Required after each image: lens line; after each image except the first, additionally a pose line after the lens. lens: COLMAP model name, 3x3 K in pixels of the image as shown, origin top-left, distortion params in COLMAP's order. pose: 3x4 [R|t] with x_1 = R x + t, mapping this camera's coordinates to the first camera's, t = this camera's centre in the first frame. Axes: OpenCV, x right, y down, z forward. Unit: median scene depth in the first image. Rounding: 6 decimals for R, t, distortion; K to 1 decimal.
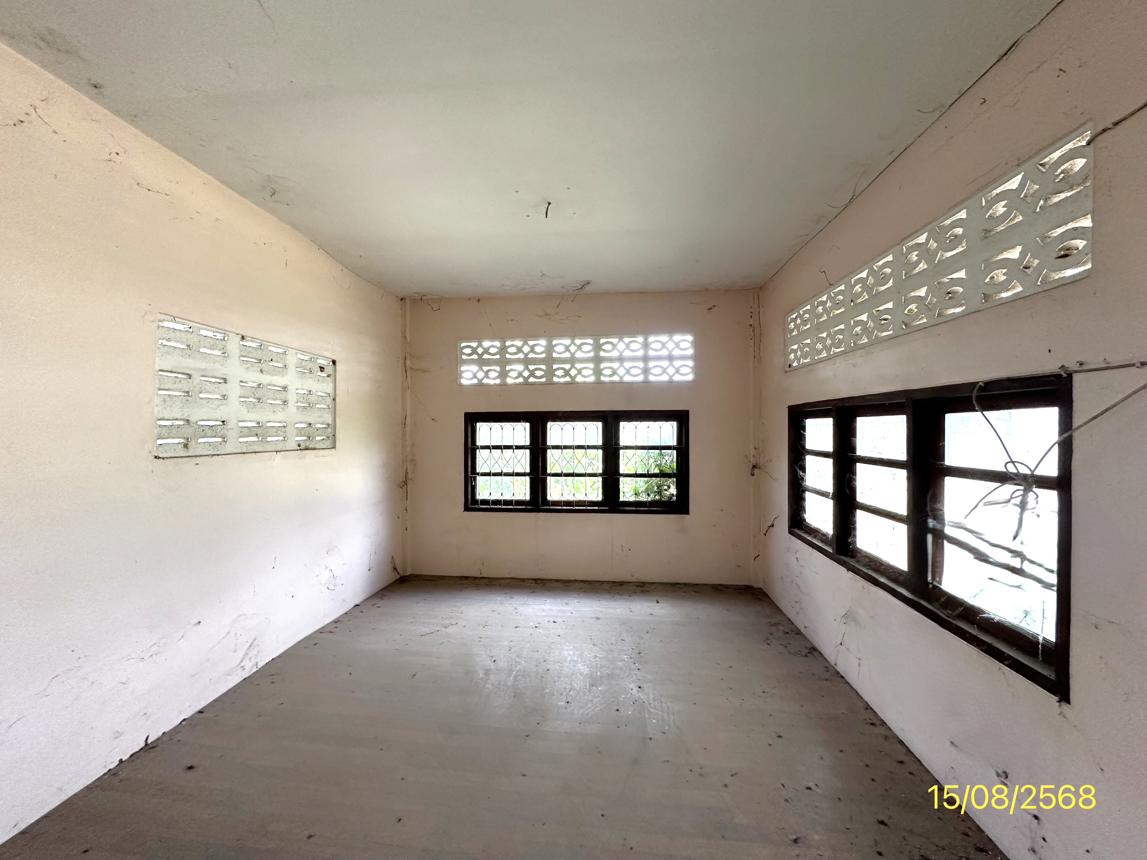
lens RADIAL K [[360.9, 0, 567.6], [0, 360.9, 430.3], [0, 0, 1]] dist [-0.000382, 0.000000]
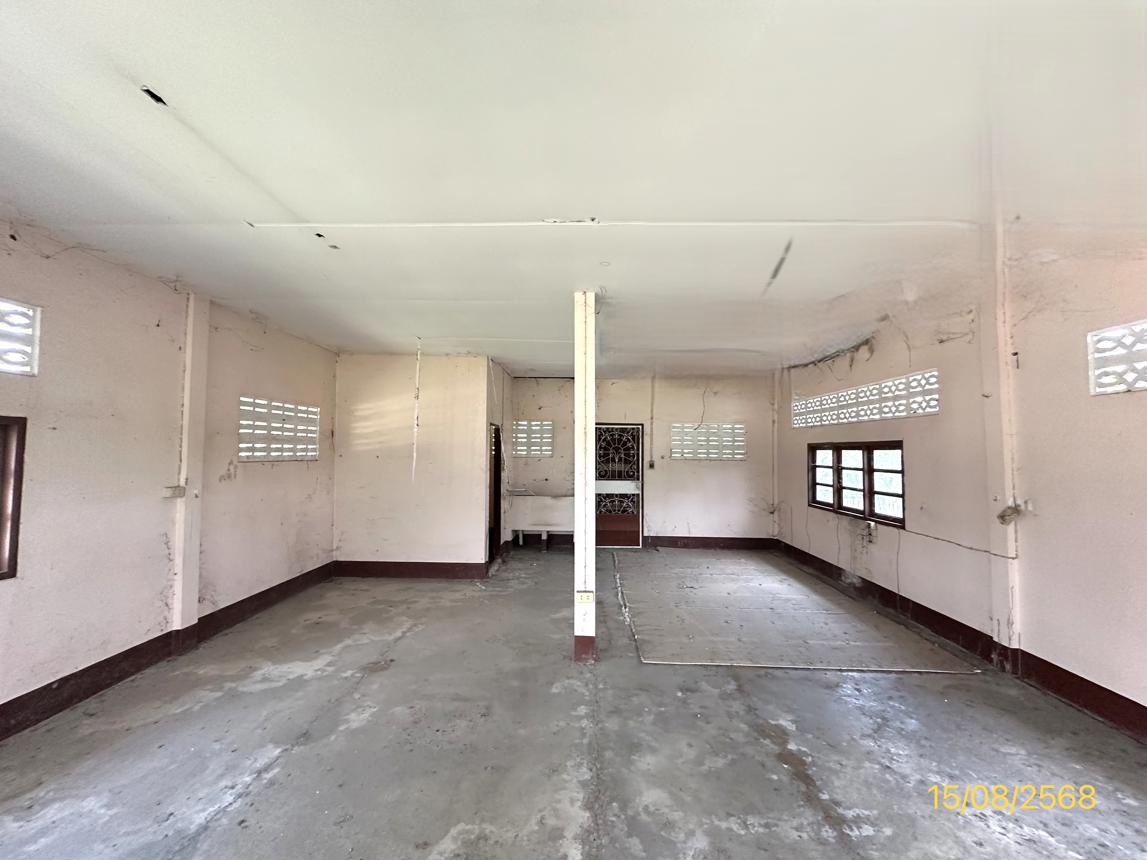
lens RADIAL K [[461.0, 0, 573.0], [0, 461.0, 427.8], [0, 0, 1]] dist [-0.000437, 0.000433]
pose [[0.078164, -0.042759, -0.996023, 1.630756], [-0.022712, 0.998744, -0.044658, -0.006002], [0.996682, 0.026112, 0.077095, -0.189268]]
